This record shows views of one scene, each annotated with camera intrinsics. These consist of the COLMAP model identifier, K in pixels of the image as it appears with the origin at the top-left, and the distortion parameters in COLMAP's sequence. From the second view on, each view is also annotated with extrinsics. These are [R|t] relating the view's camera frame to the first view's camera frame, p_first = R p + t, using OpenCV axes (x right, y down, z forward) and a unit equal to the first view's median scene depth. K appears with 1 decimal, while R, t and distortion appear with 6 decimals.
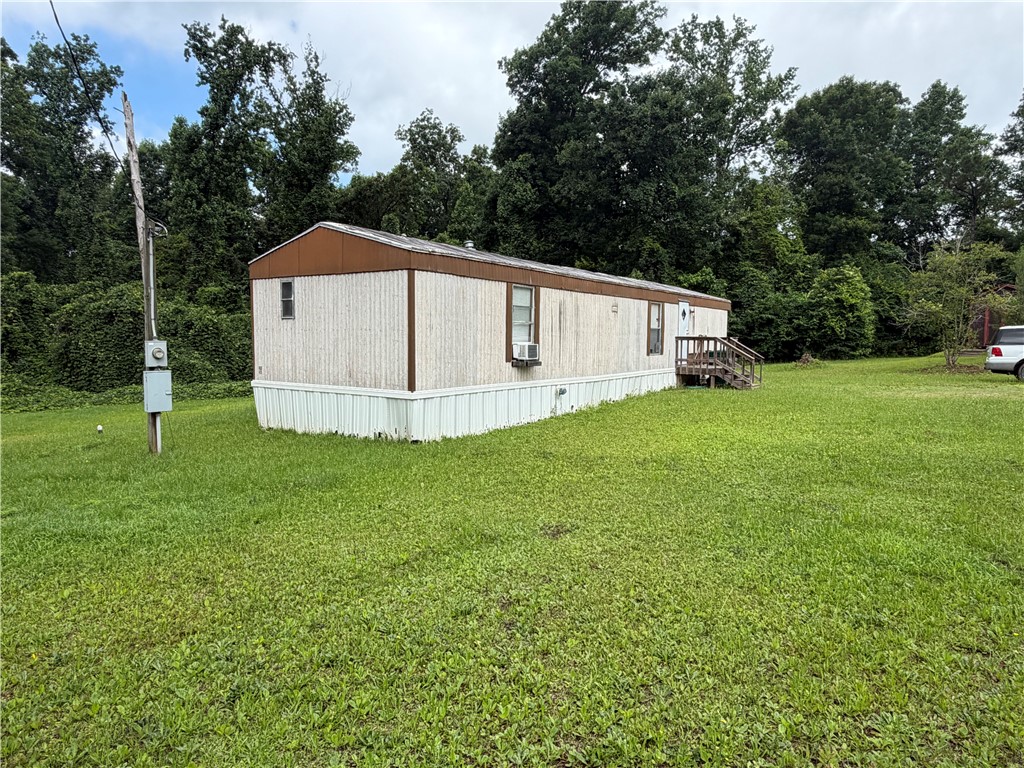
lens RADIAL K [[668.5, 0, 507.7], [0, 668.5, 386.9], [0, 0, 1]] dist [0.000266, 0.004251]
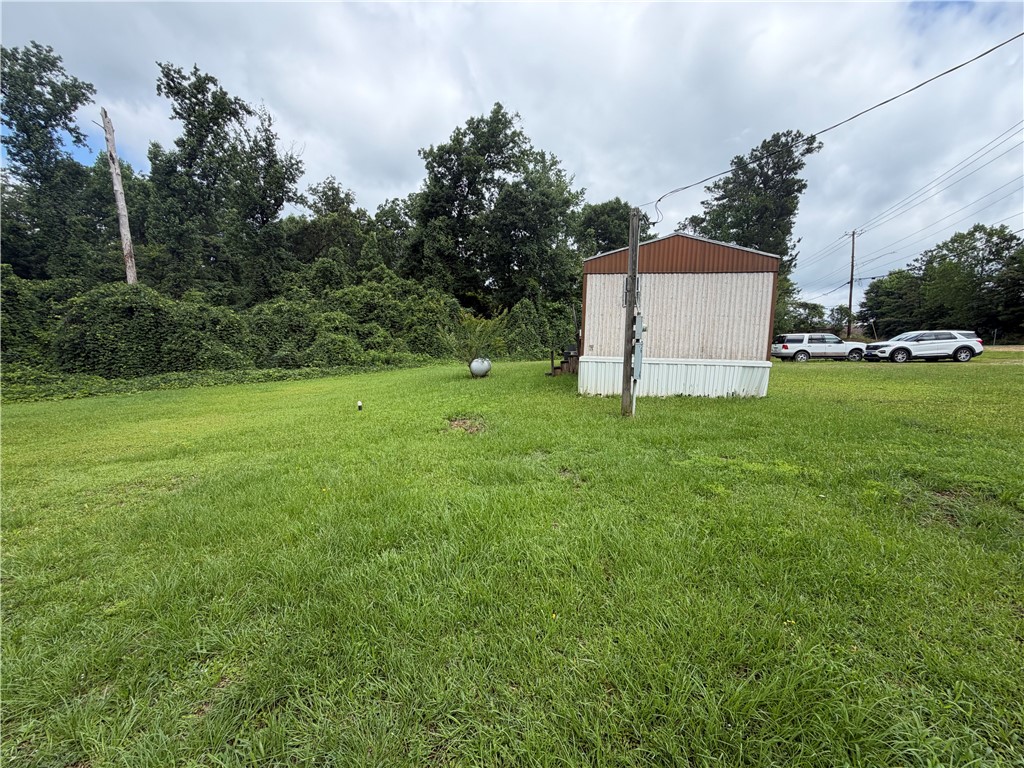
lens RADIAL K [[408.2, 0, 510.2], [0, 408.2, 384.7], [0, 0, 1]] dist [-0.000254, -0.000242]
pose [[0.917428, -0.025423, 0.397088, -0.228995], [0.015341, 0.999475, 0.028546, 0.005348], [-0.397605, -0.020097, 0.917337, 0.103807]]
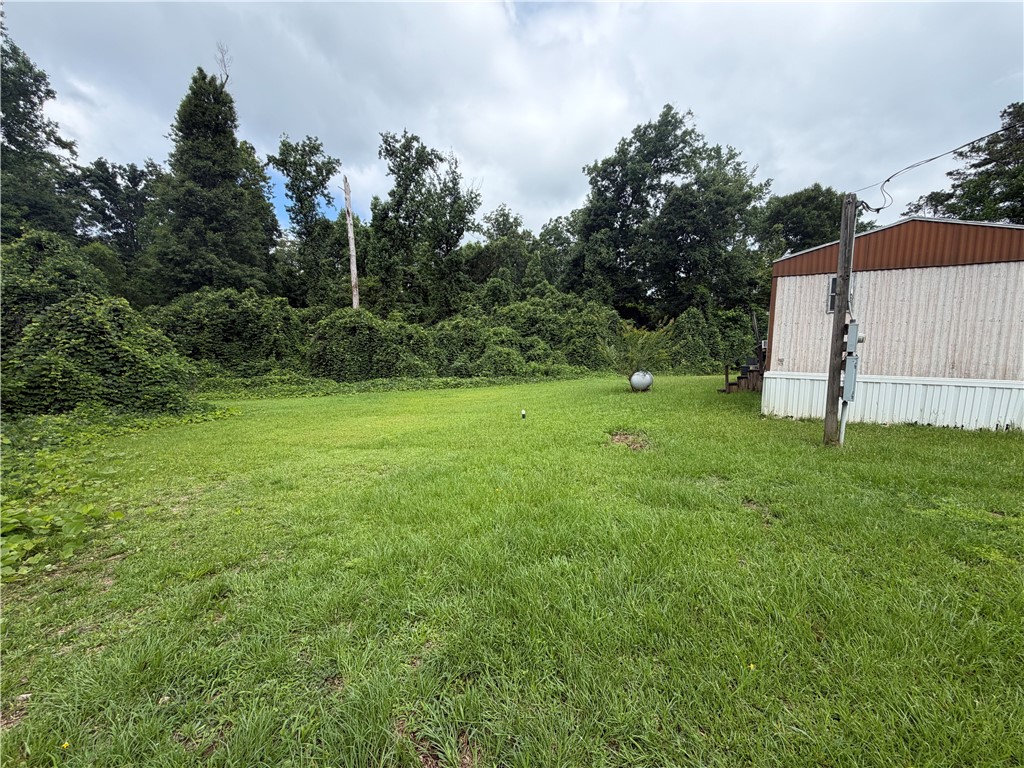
lens RADIAL K [[408.7, 0, 509.5], [0, 408.7, 384.9], [0, 0, 1]] dist [-0.000589, 0.000328]
pose [[0.999350, 0.015662, 0.032484, -0.232445], [-0.015651, 0.999877, -0.000594, 0.005176], [-0.032489, 0.000085, 0.999472, 0.103603]]
